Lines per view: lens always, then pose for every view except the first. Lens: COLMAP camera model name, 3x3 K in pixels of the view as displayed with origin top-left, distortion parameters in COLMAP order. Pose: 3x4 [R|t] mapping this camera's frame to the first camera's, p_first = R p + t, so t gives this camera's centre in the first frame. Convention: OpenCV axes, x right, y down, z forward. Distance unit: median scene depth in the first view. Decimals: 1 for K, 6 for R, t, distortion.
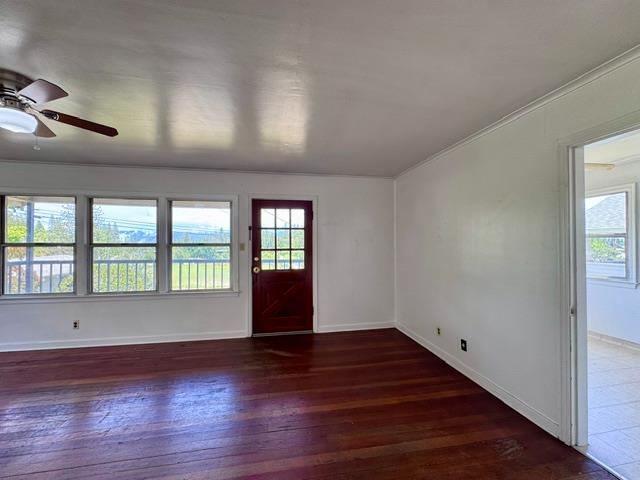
lens RADIAL K [[255.6, 0, 320.0], [0, 255.6, 240.0], [0, 0, 1]] dist [0.001312, 0.000276]
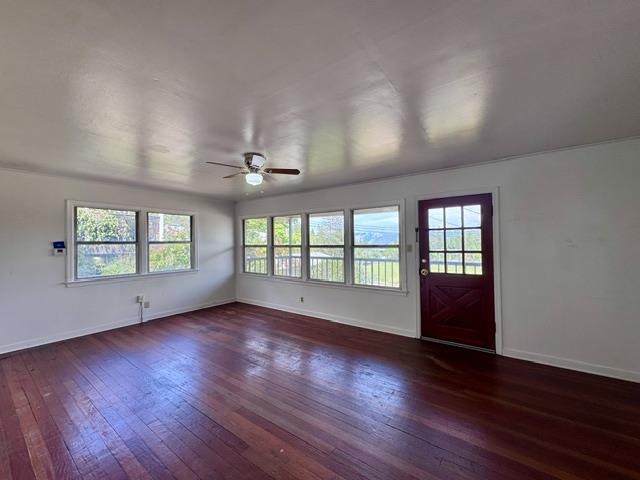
lens RADIAL K [[255.6, 0, 320.0], [0, 255.6, 240.0], [0, 0, 1]] dist [0.001312, 0.000276]
pose [[0.699297, -0.015288, -0.714668, 0.175660], [0.014418, 0.999870, -0.007281, -0.004084], [0.714686, -0.005212, 0.699426, 0.029994]]
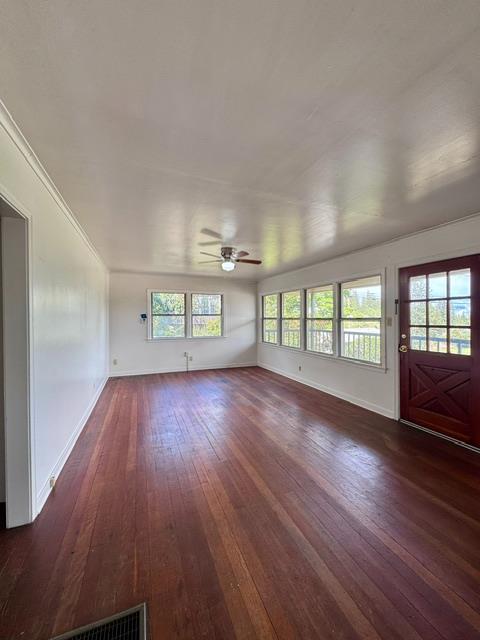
lens RADIAL K [[255.6, 0, 240.0], [0, 255.6, 320.0], [0, 0, 1]] dist [0.001312, 0.000276]
pose [[0.217884, 0.007683, -0.975944, 0.492736], [0.007153, 0.999930, 0.009469, 0.007075], [0.975948, -0.009044, 0.217814, 0.258790]]
